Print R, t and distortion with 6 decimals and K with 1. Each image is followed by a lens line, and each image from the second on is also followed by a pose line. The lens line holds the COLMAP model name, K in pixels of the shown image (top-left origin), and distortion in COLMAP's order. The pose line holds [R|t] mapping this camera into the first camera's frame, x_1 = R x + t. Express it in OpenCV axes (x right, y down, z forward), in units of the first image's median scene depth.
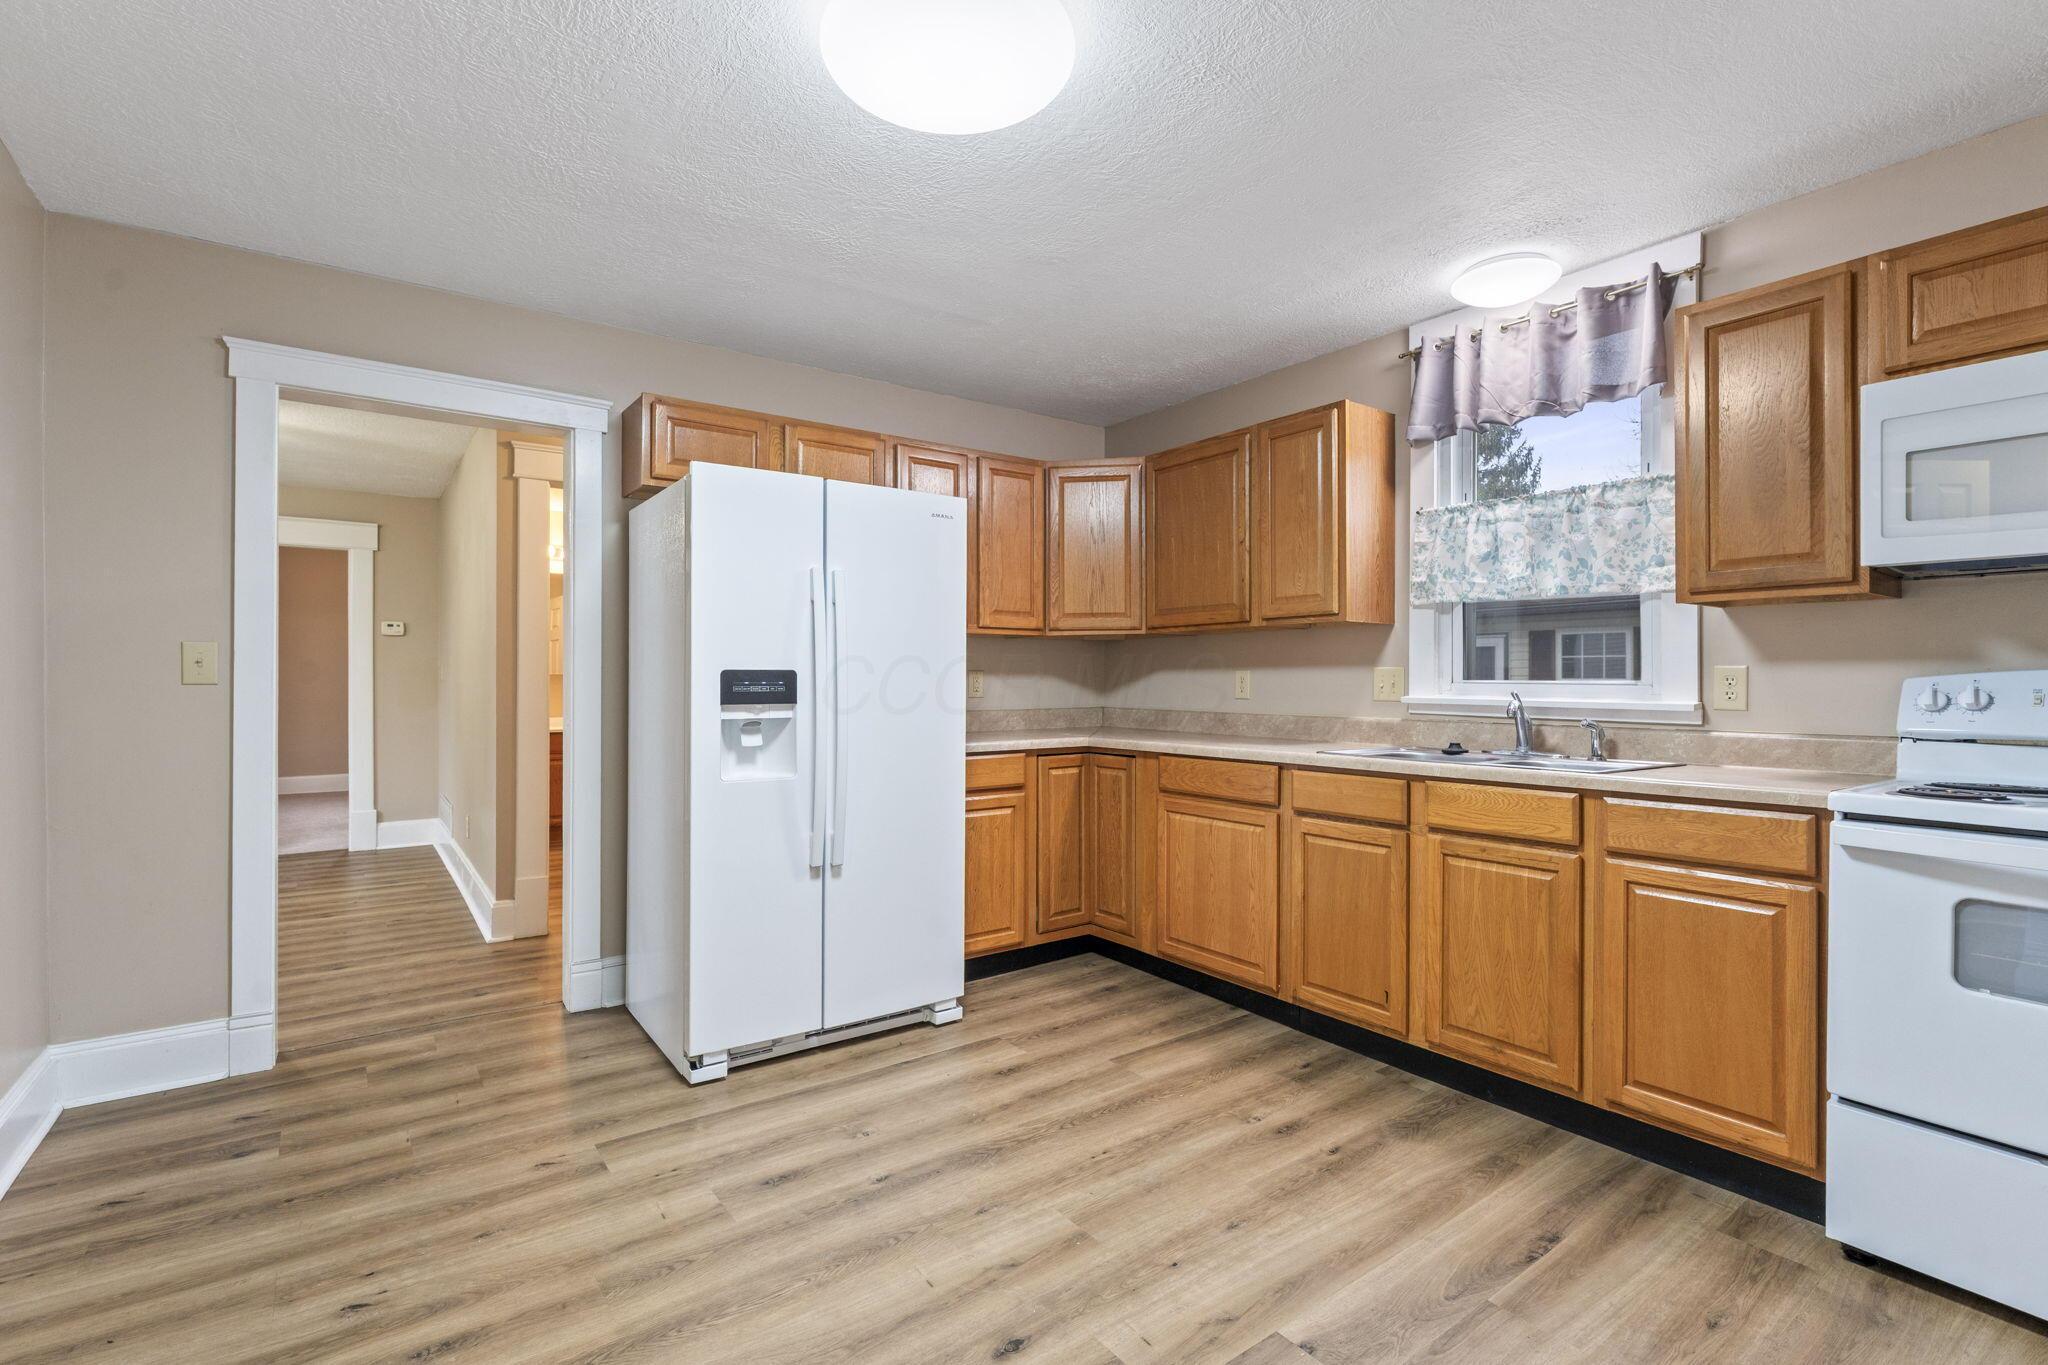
lens RADIAL K [[916.2, 0, 1008.7], [0, 916.2, 678.7], [0, 0, 1]] dist [0.000257, -0.000253]
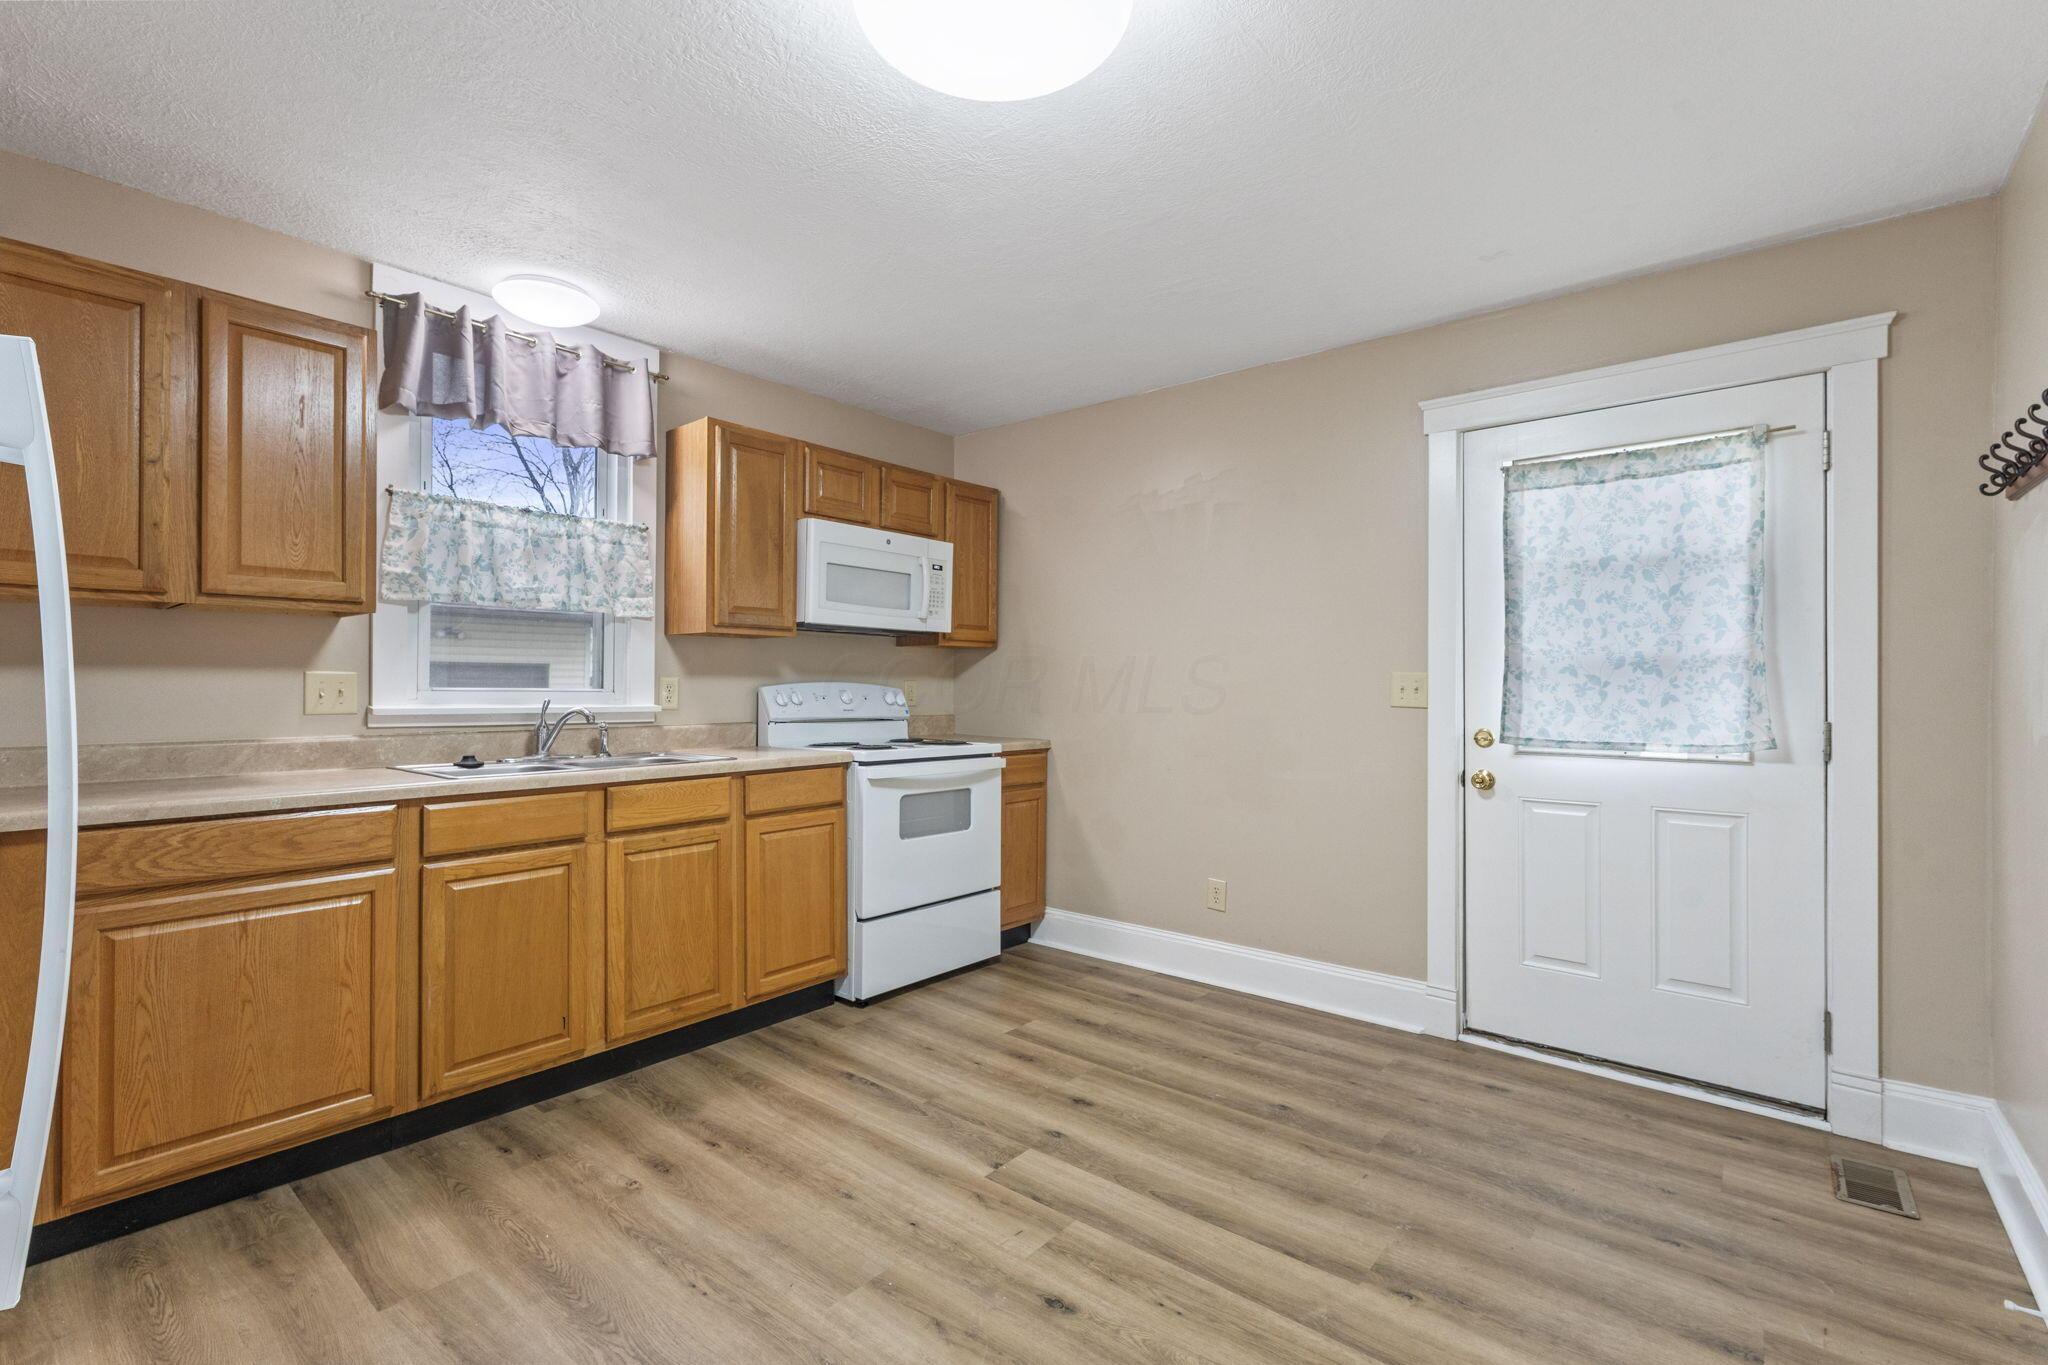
lens RADIAL K [[916.2, 0, 1008.7], [0, 916.2, 678.7], [0, 0, 1]] dist [0.000257, -0.000253]
pose [[-0.238115, 0.003414, 0.971231, -0.553678], [-0.006906, 0.999963, -0.005208, -0.006852], [-0.971212, -0.007947, -0.238082, 0.696881]]
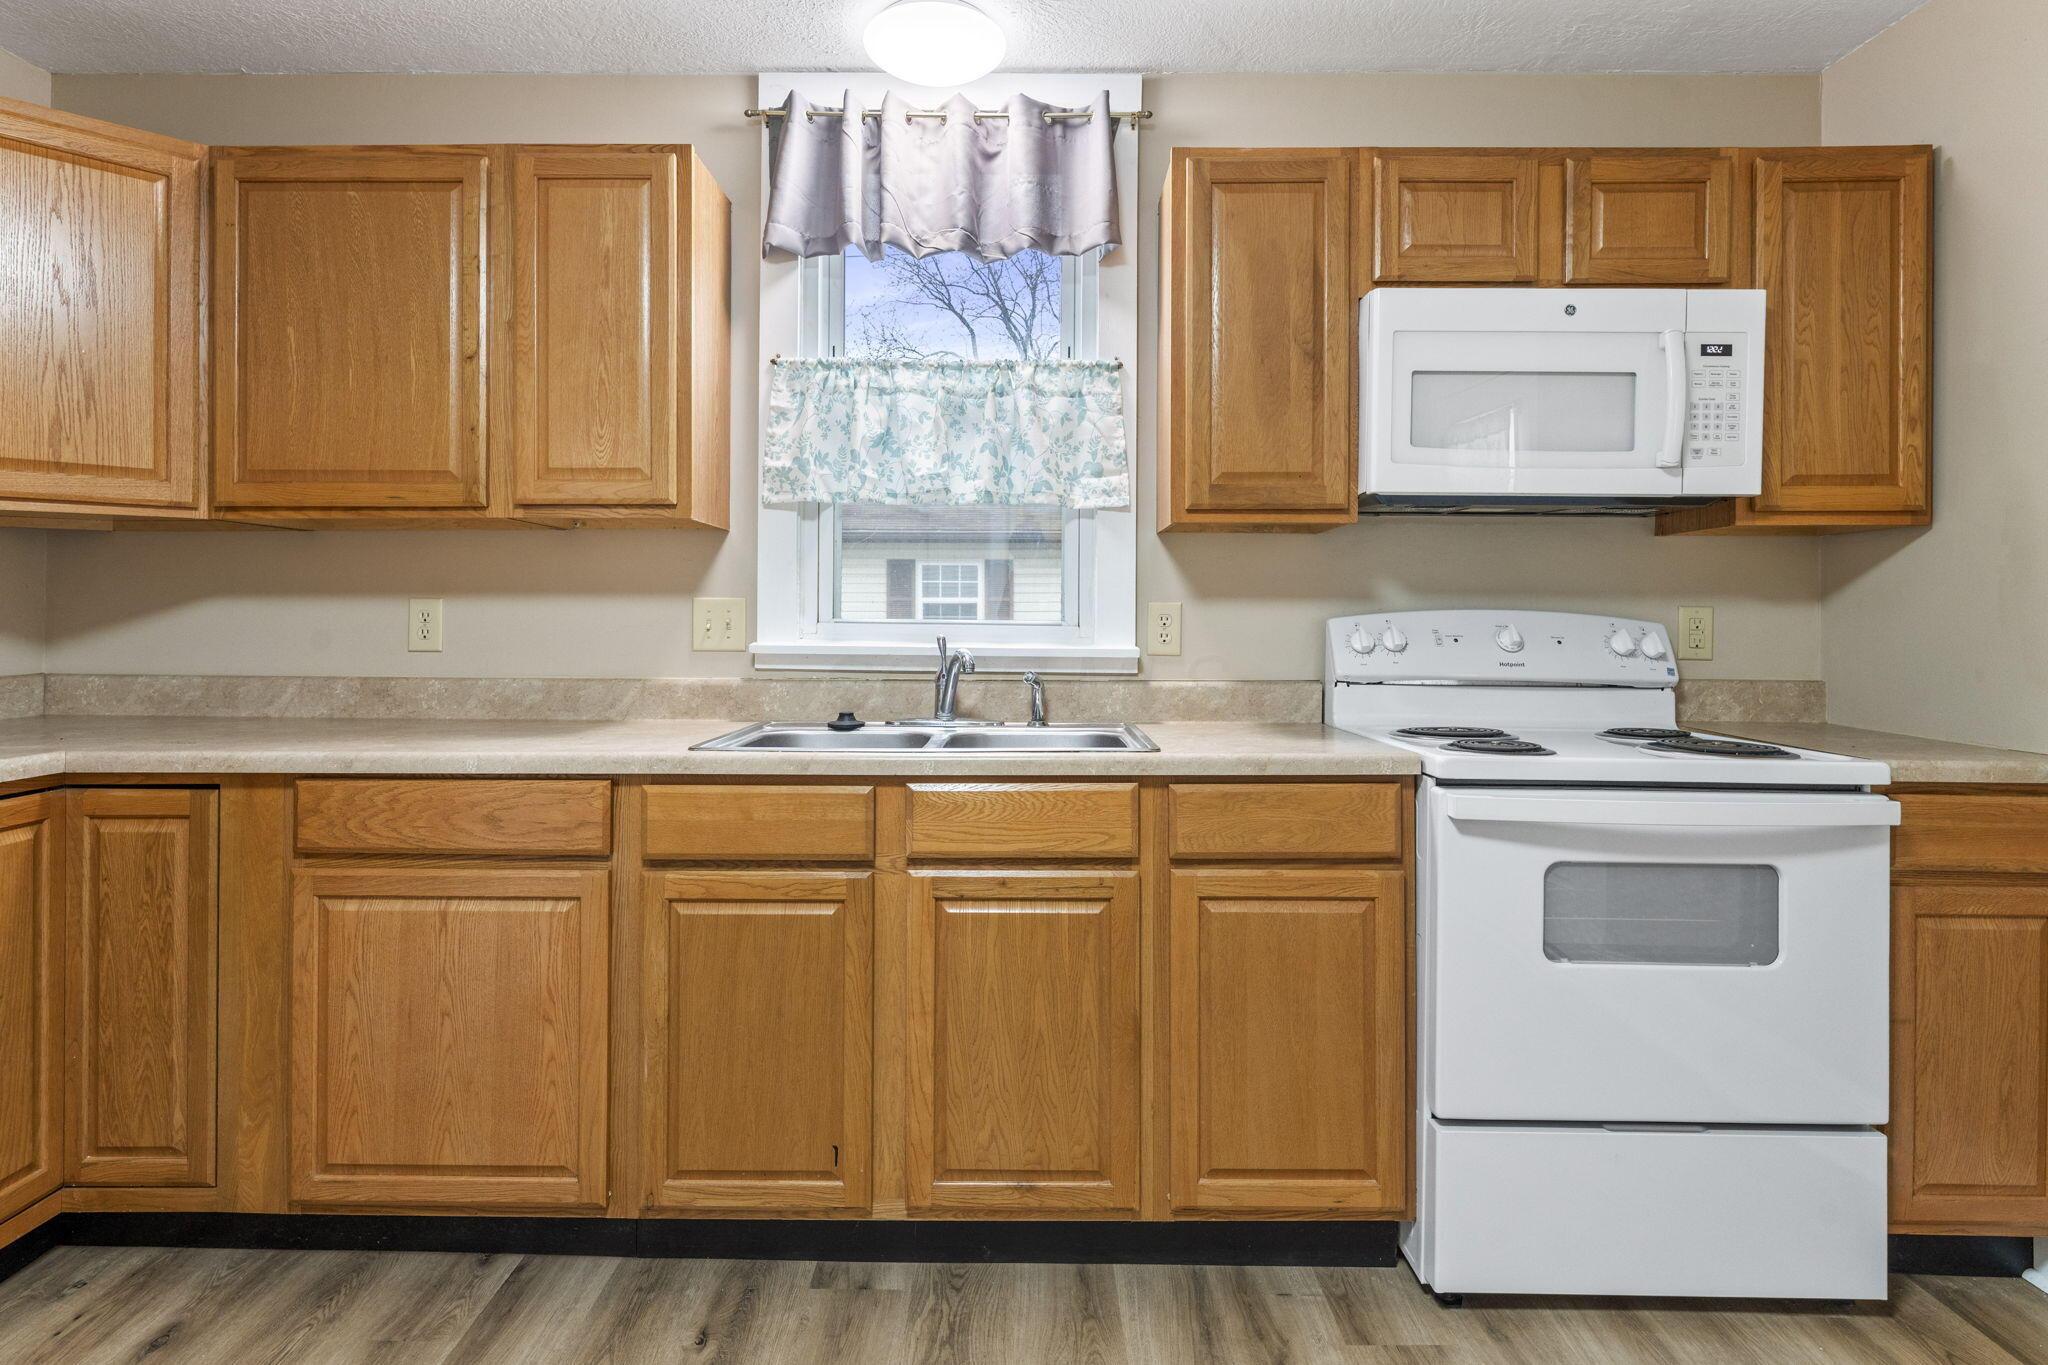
lens RADIAL K [[1049.8, 0, 1021.0], [0, 1049.8, 614.9], [0, 0, 1]] dist [0.001154, -0.000812]
pose [[0.586351, 0.002492, 0.810053, -0.059842], [-0.004688, 0.999989, 0.000317, -0.001917], [-0.810043, -0.003983, 0.586356, 0.452628]]
